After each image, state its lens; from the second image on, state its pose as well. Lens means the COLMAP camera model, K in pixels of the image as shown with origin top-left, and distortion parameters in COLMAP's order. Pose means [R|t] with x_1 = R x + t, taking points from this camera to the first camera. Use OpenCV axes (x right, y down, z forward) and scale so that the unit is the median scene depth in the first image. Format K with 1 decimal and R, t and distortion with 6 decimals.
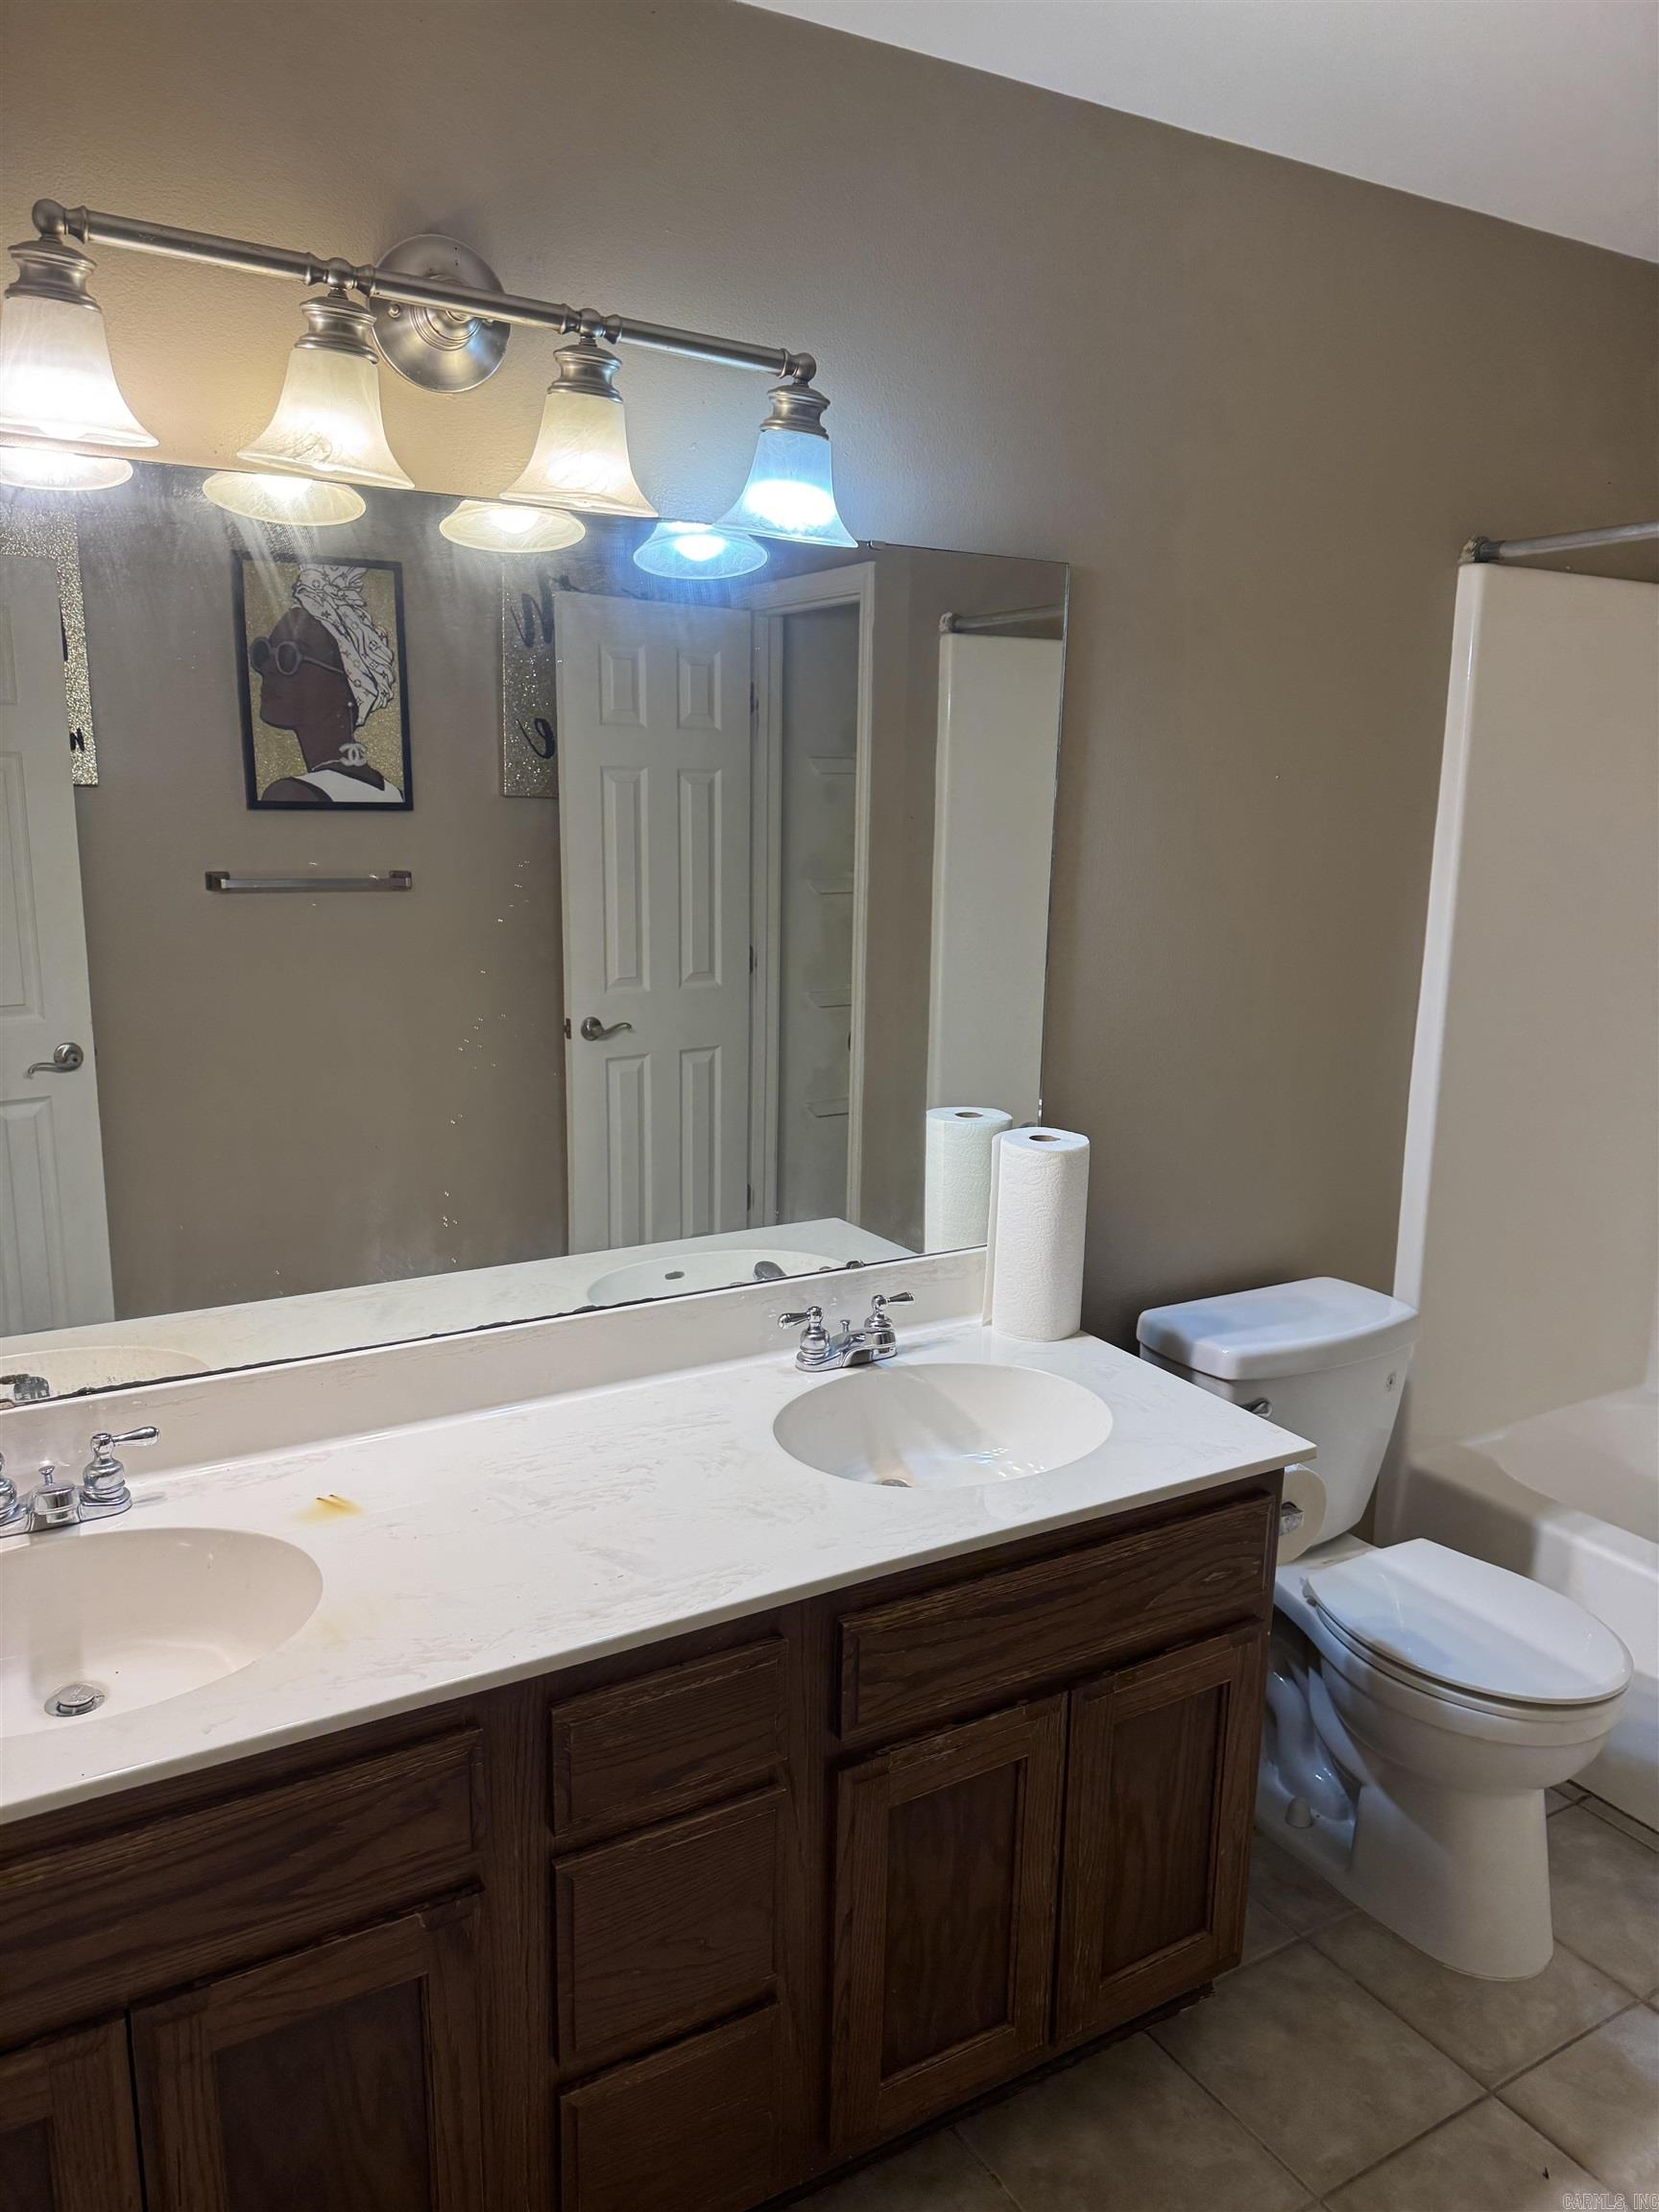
lens RADIAL K [[1575.3, 0, 824.0], [0, 1575.3, 1095.5], [0, 0, 1]] dist [0.040552, -0.055912]
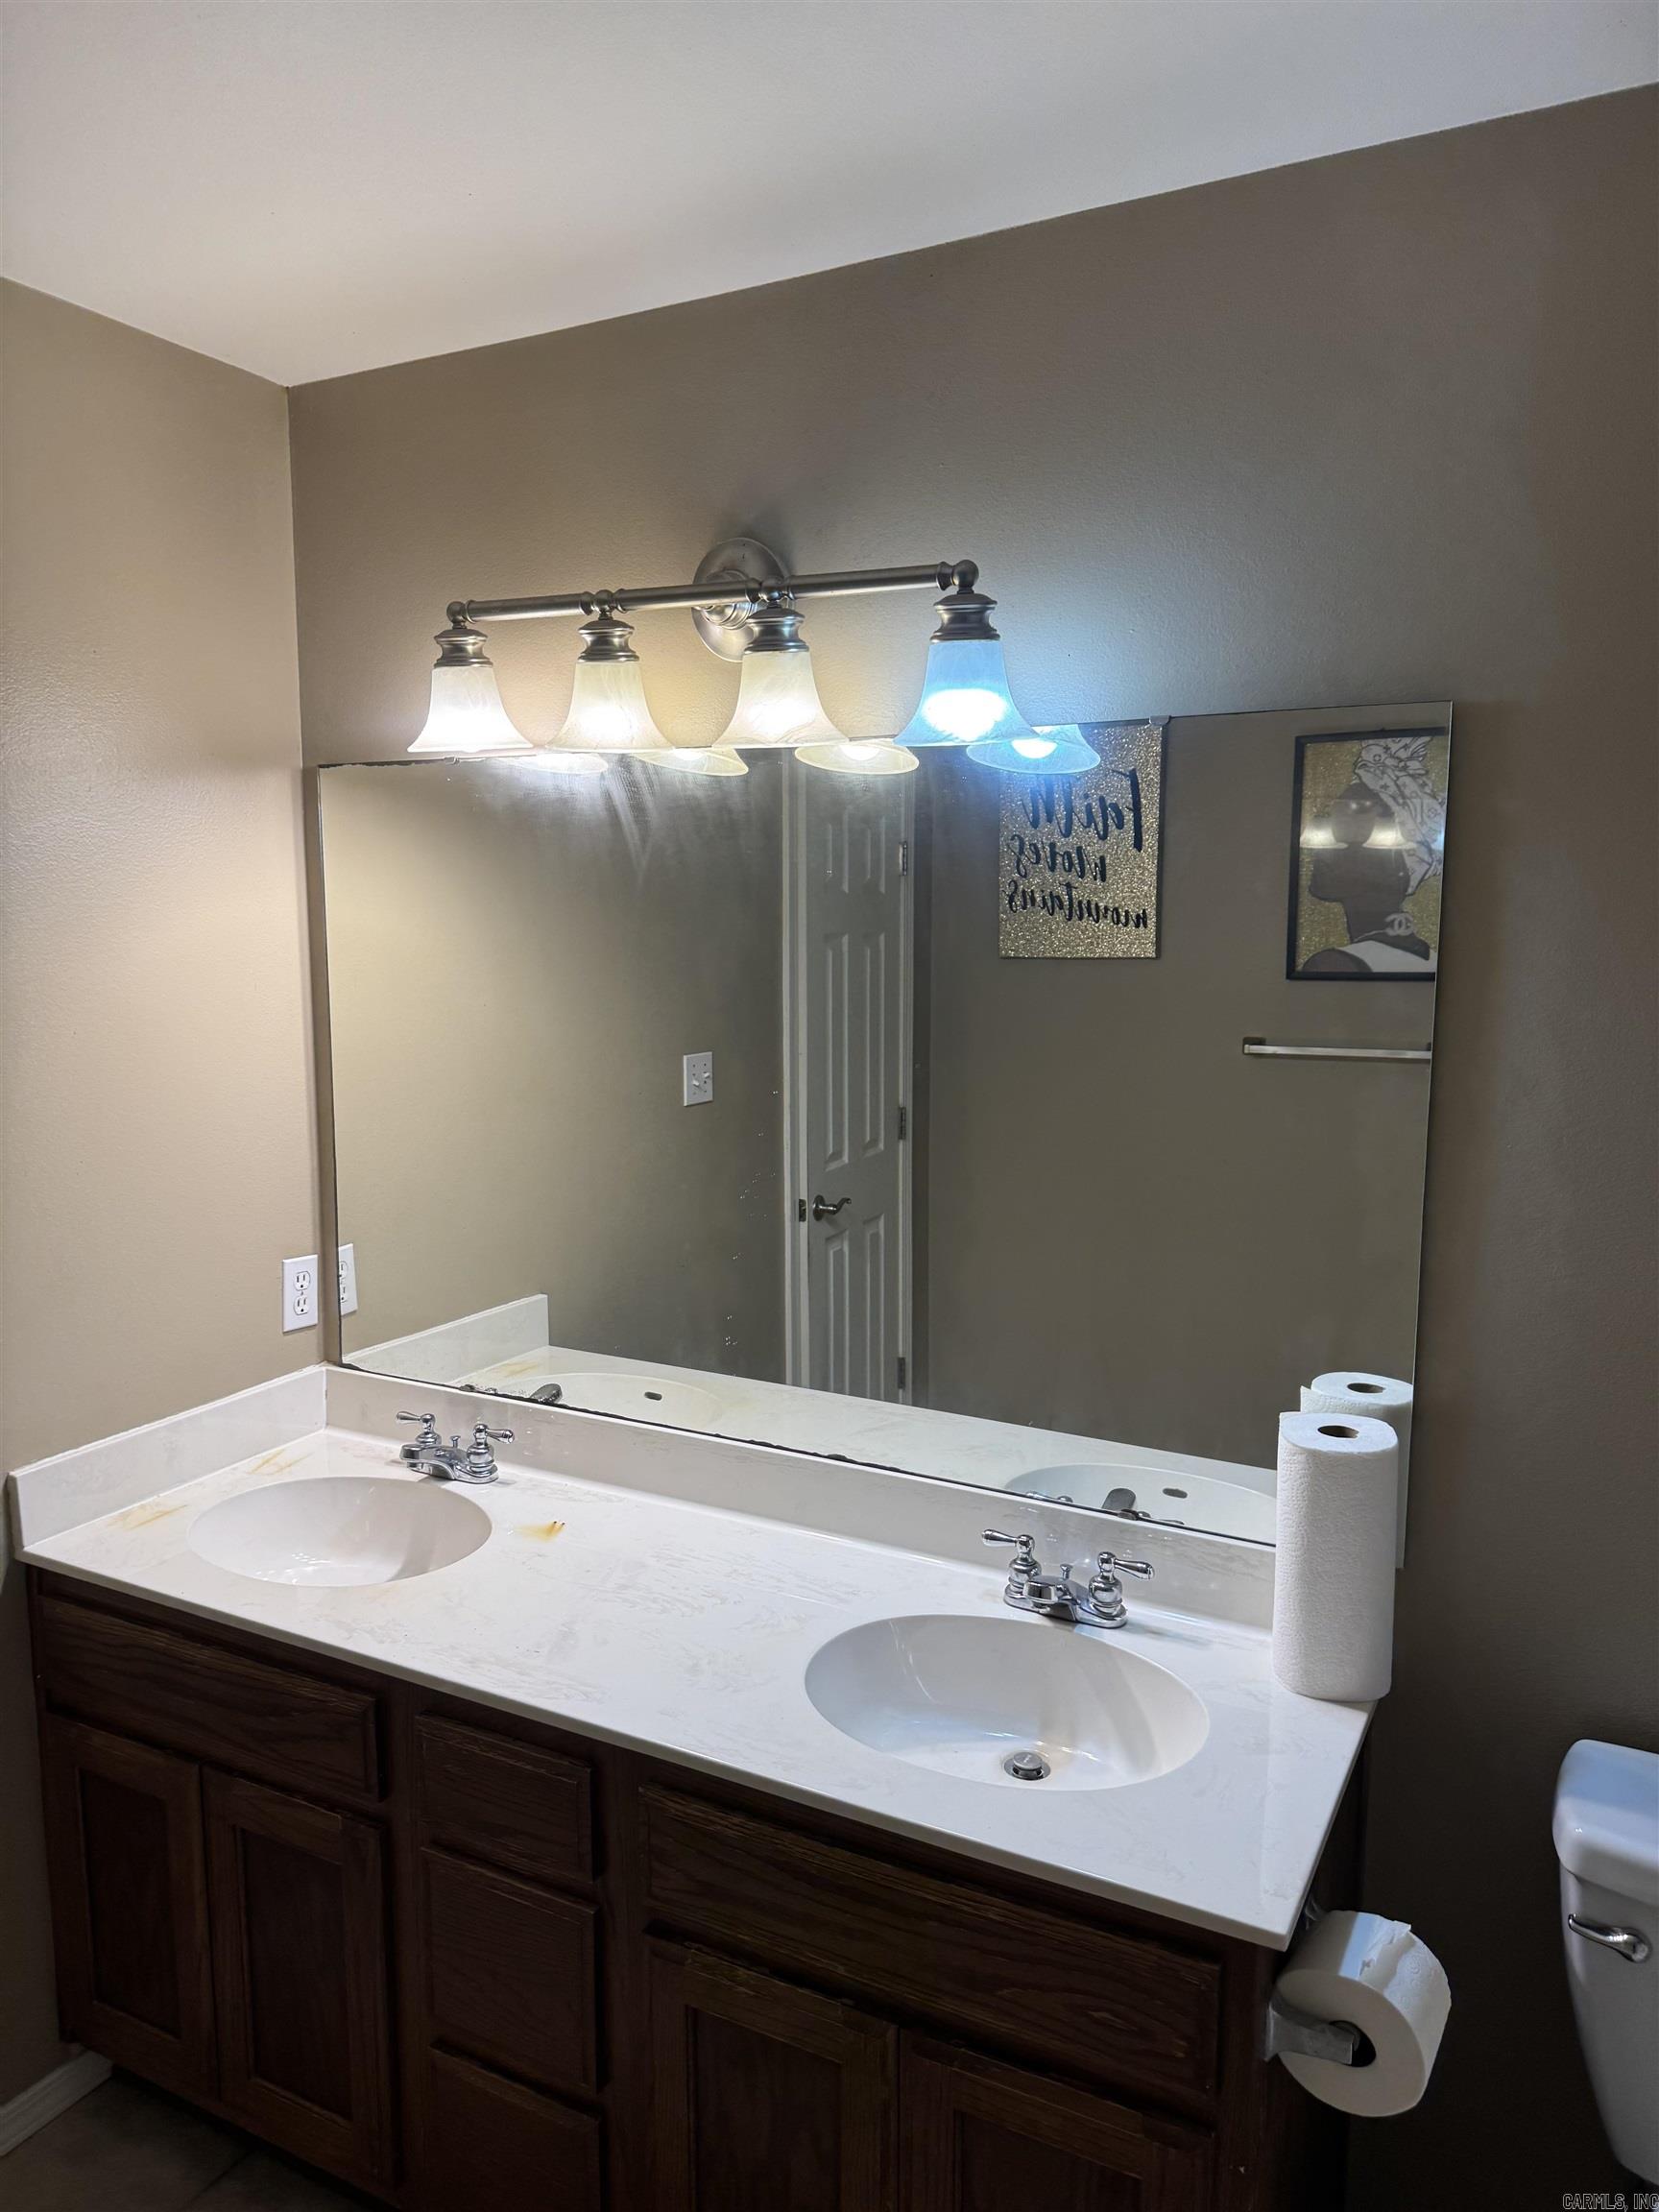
lens RADIAL K [[1575.3, 0, 807.2], [0, 1575.3, 1112.4], [0, 0, 1]] dist [0.040552, -0.055912]
pose [[0.512728, 0.092897, -0.853511, 0.628706], [-0.160326, 0.987001, 0.011114, -0.091023], [0.843449, 0.131142, 0.520957, 0.336845]]
